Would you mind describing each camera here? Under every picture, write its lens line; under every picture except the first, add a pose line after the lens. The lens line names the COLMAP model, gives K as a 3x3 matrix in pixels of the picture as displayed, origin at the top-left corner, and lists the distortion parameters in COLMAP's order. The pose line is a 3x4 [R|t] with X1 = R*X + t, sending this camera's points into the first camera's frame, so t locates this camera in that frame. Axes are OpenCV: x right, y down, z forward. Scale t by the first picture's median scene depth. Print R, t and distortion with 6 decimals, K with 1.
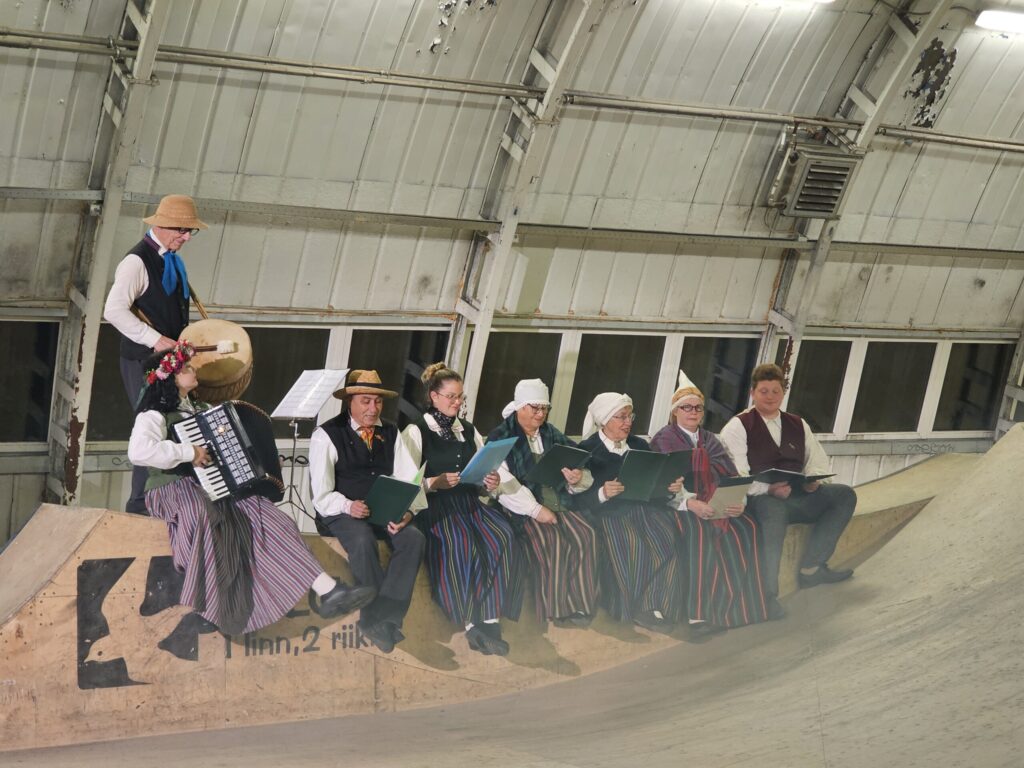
lens RADIAL K [[2020.7, 0, 554.7], [0, 2020.7, 413.0], [0, 0, 1]] dist [0.004424, 0.199092]
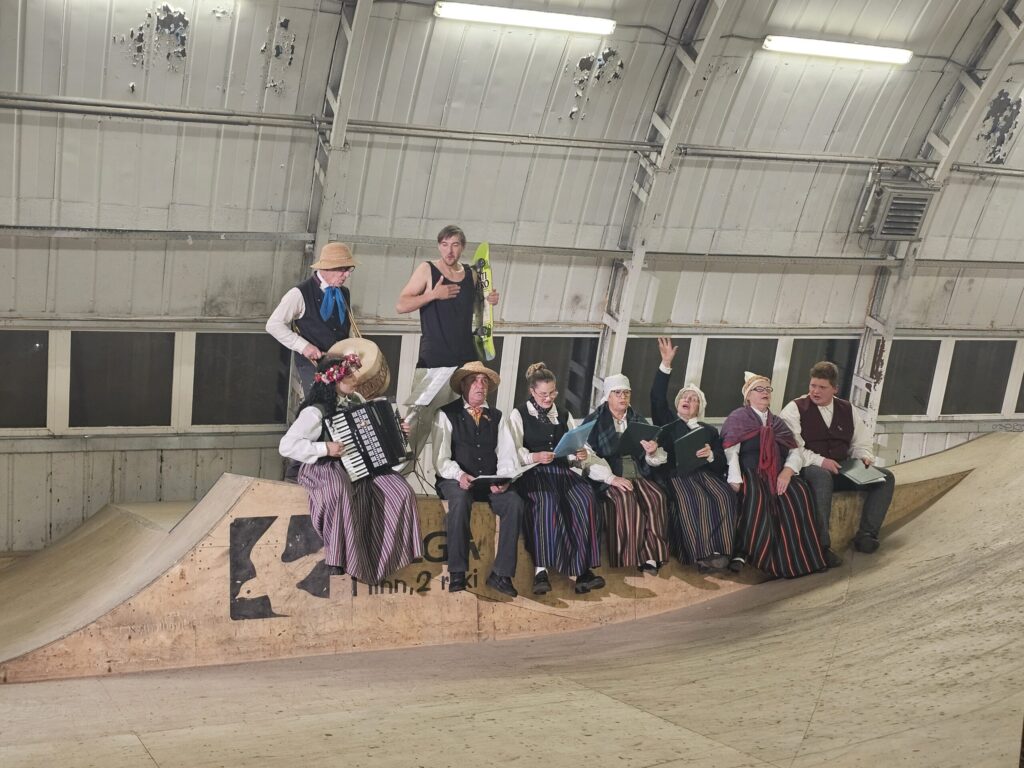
lens RADIAL K [[1453.4, 0, 508.3], [0, 1453.4, 387.5], [0, 0, 1]] dist [0.214382, -0.675726]
pose [[0.981629, -0.007010, -0.190669, 0.079134], [0.005469, 0.999948, -0.008608, -0.000562], [0.190719, 0.007407, 0.981617, 0.088468]]
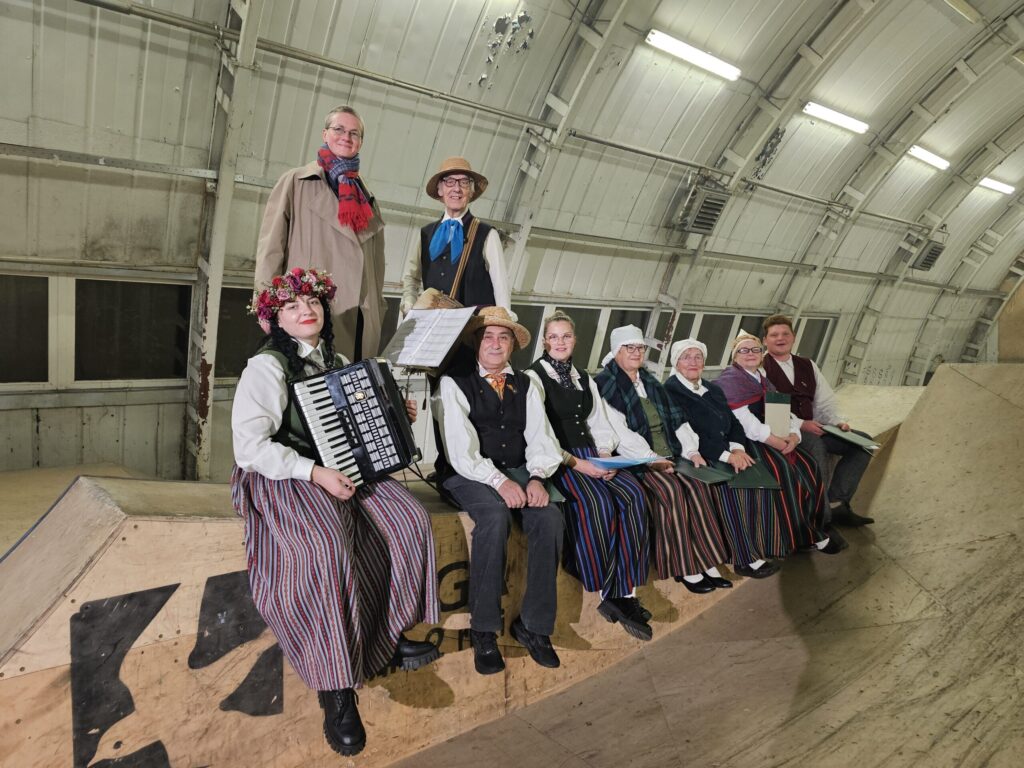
lens RADIAL K [[705.9, 0, 510.4], [0, 705.9, 386.9], [0, 0, 1]] dist [0.059351, -0.042945]
pose [[0.996128, -0.004130, 0.087822, -0.086370], [0.000020, 0.998907, 0.046747, -0.001968], [-0.087919, -0.046564, 0.995039, 0.544842]]
